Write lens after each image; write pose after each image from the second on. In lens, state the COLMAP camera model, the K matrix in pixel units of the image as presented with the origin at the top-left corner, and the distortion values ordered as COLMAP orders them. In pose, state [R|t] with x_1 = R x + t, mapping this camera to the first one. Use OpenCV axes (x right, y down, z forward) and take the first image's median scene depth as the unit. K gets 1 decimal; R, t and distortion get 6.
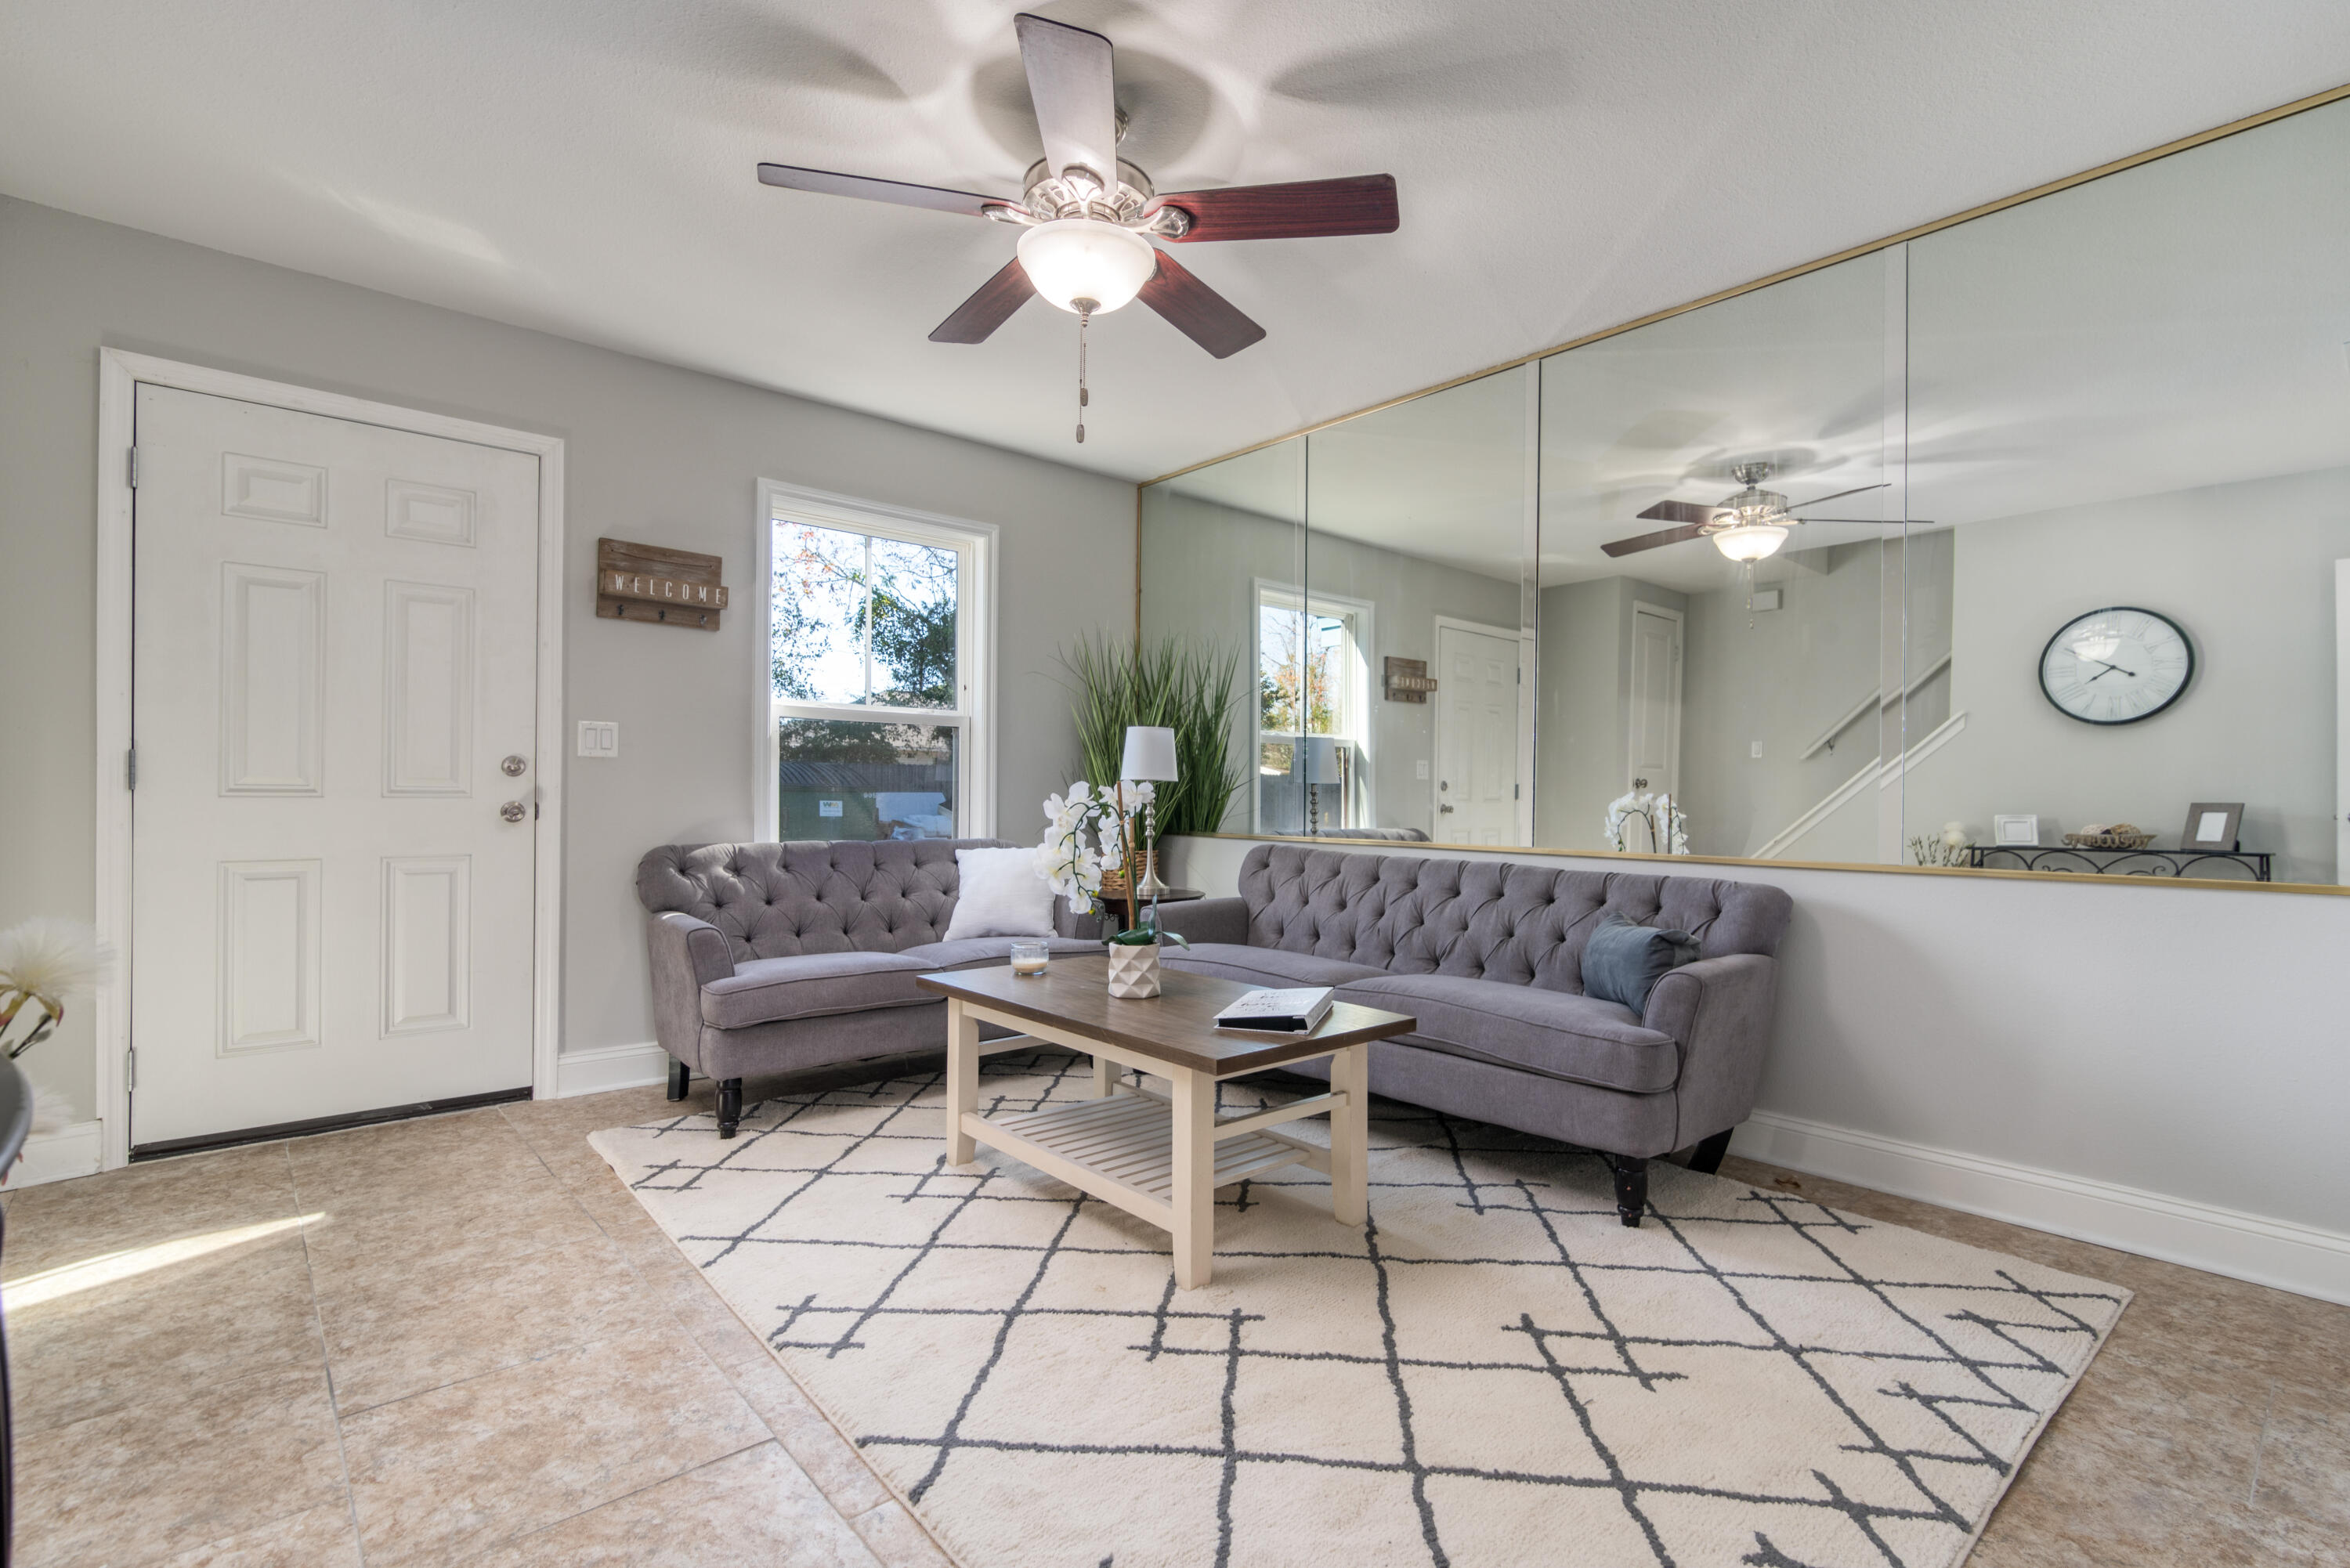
lens RADIAL K [[1074.4, 0, 1223.6], [0, 1074.4, 794.2], [0, 0, 1]] dist [0.002202, -0.000978]
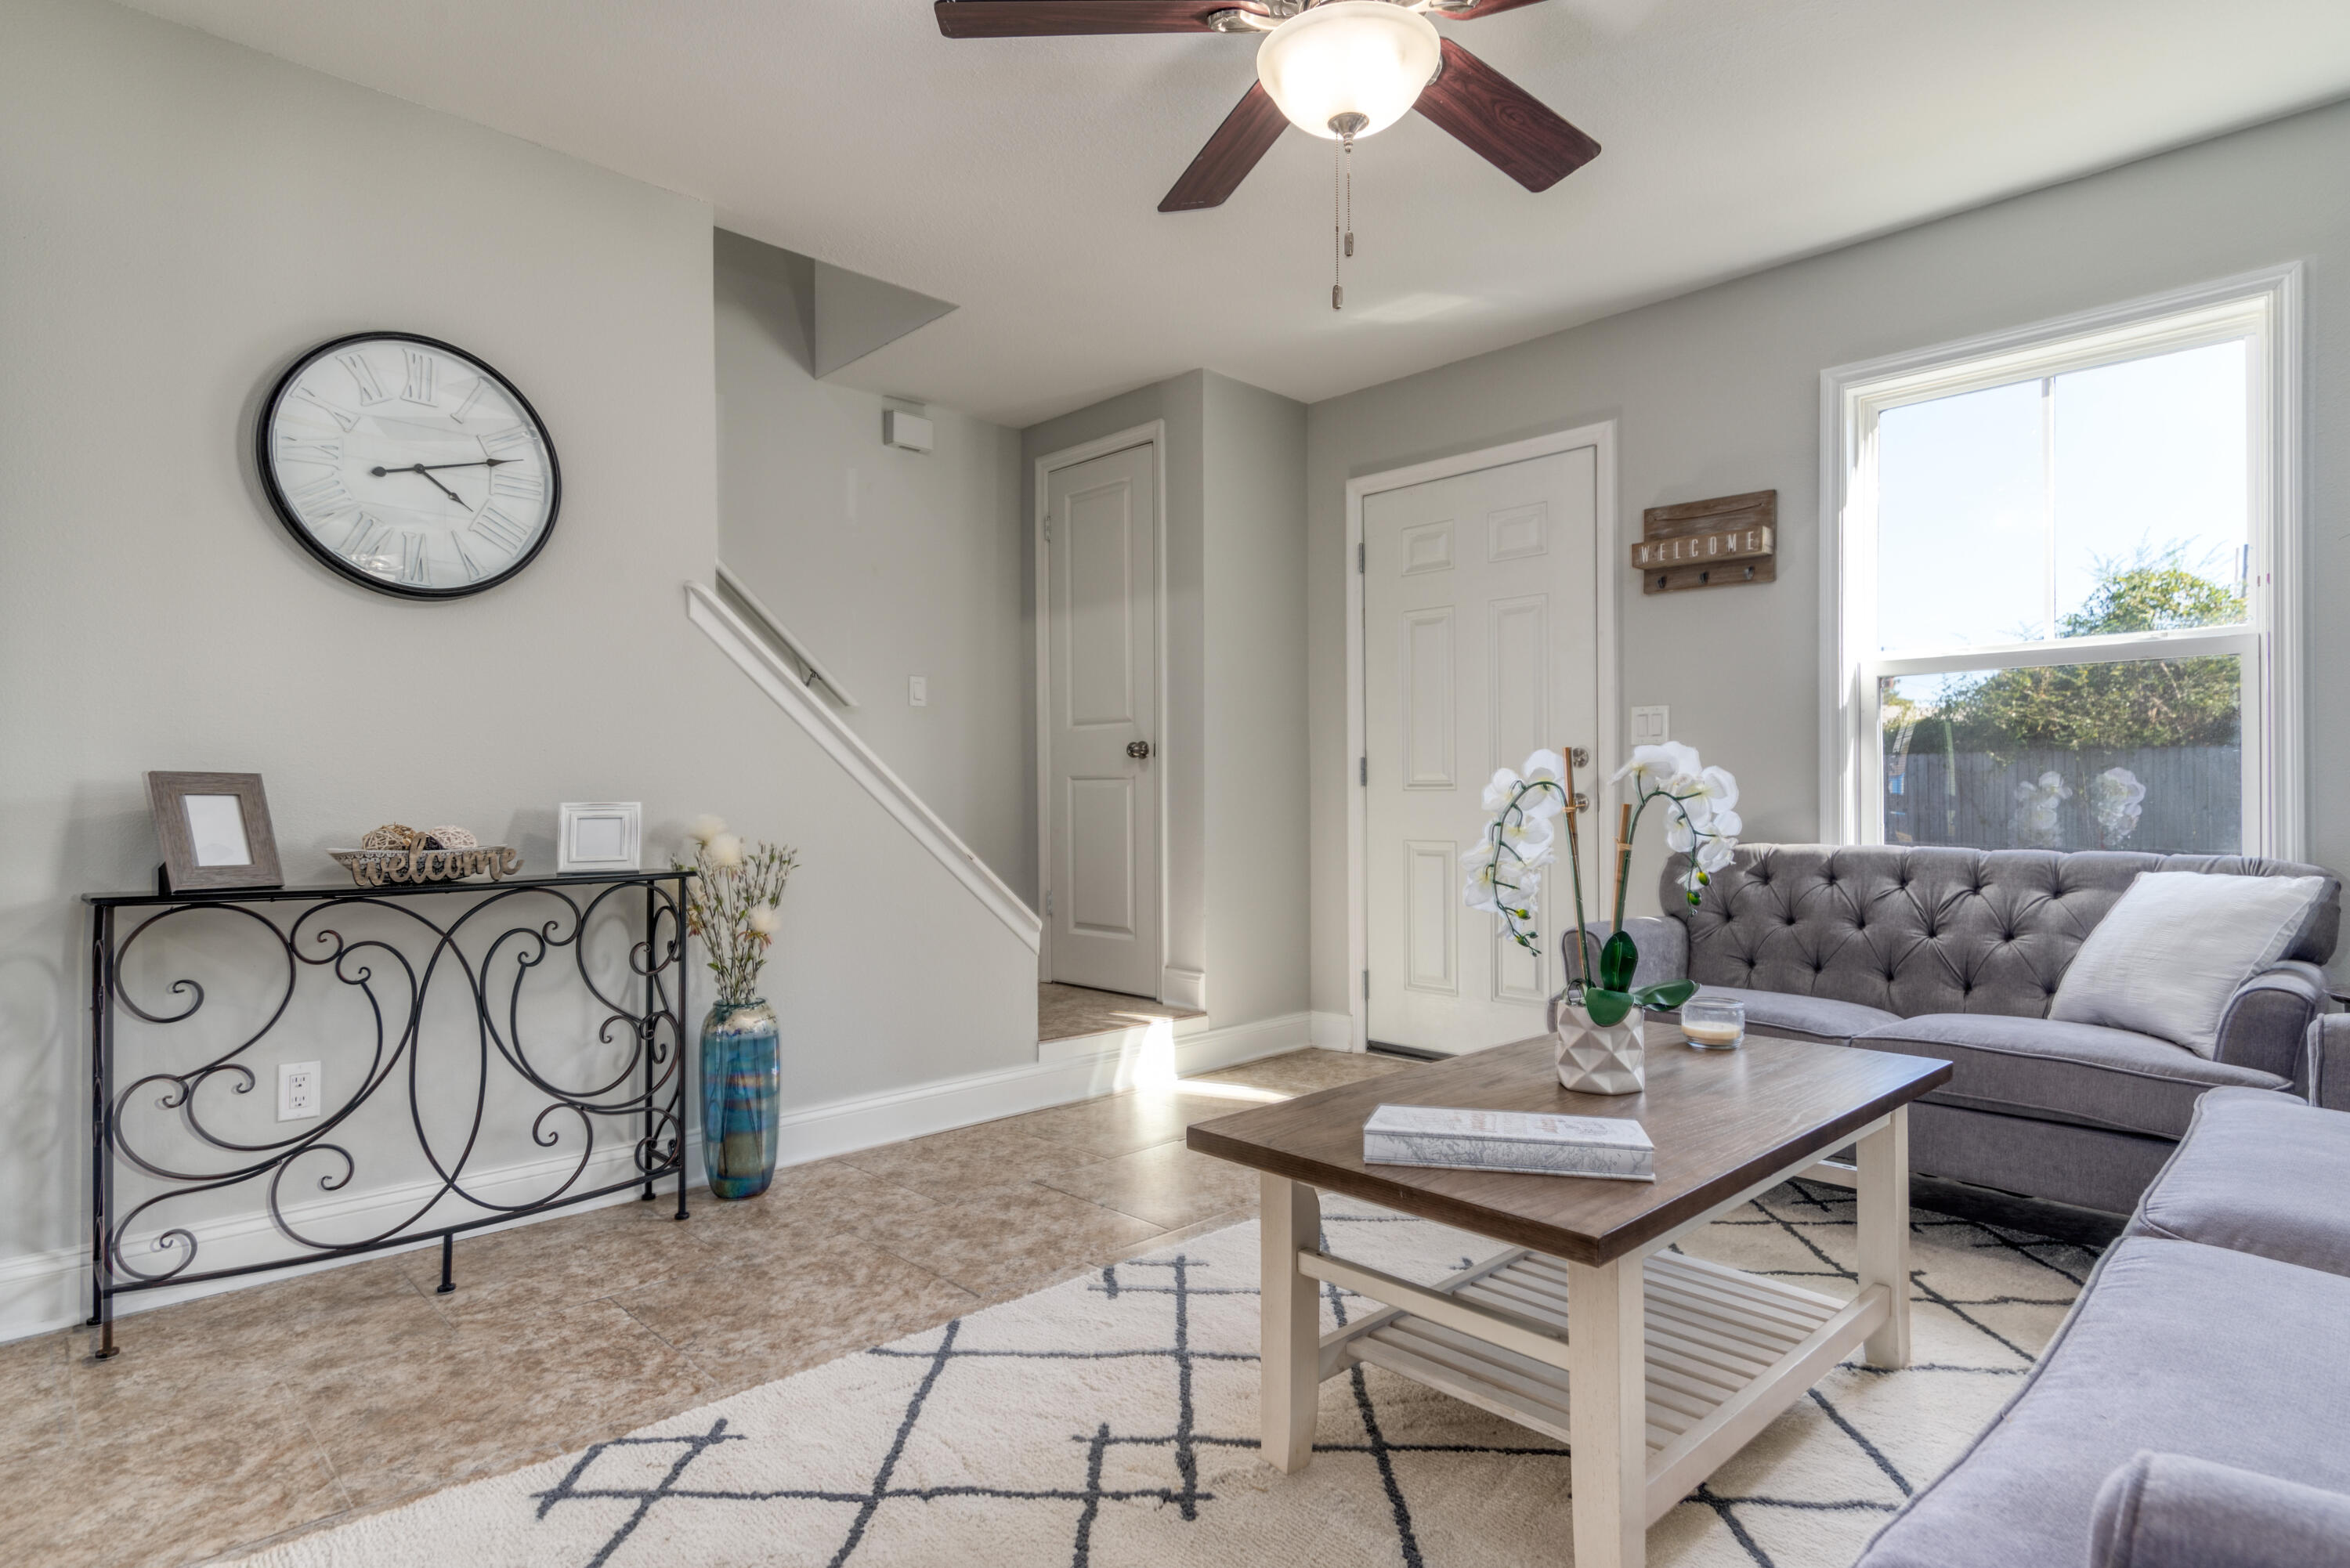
lens RADIAL K [[1256.4, 0, 1178.7], [0, 1256.4, 793.1], [0, 0, 1]] dist [0.001089, 0.000315]
pose [[0.028796, -0.009621, -0.999539, 0.515386], [0.004164, 0.999946, -0.009505, 0.016435], [0.999577, -0.003888, 0.028834, 0.588076]]
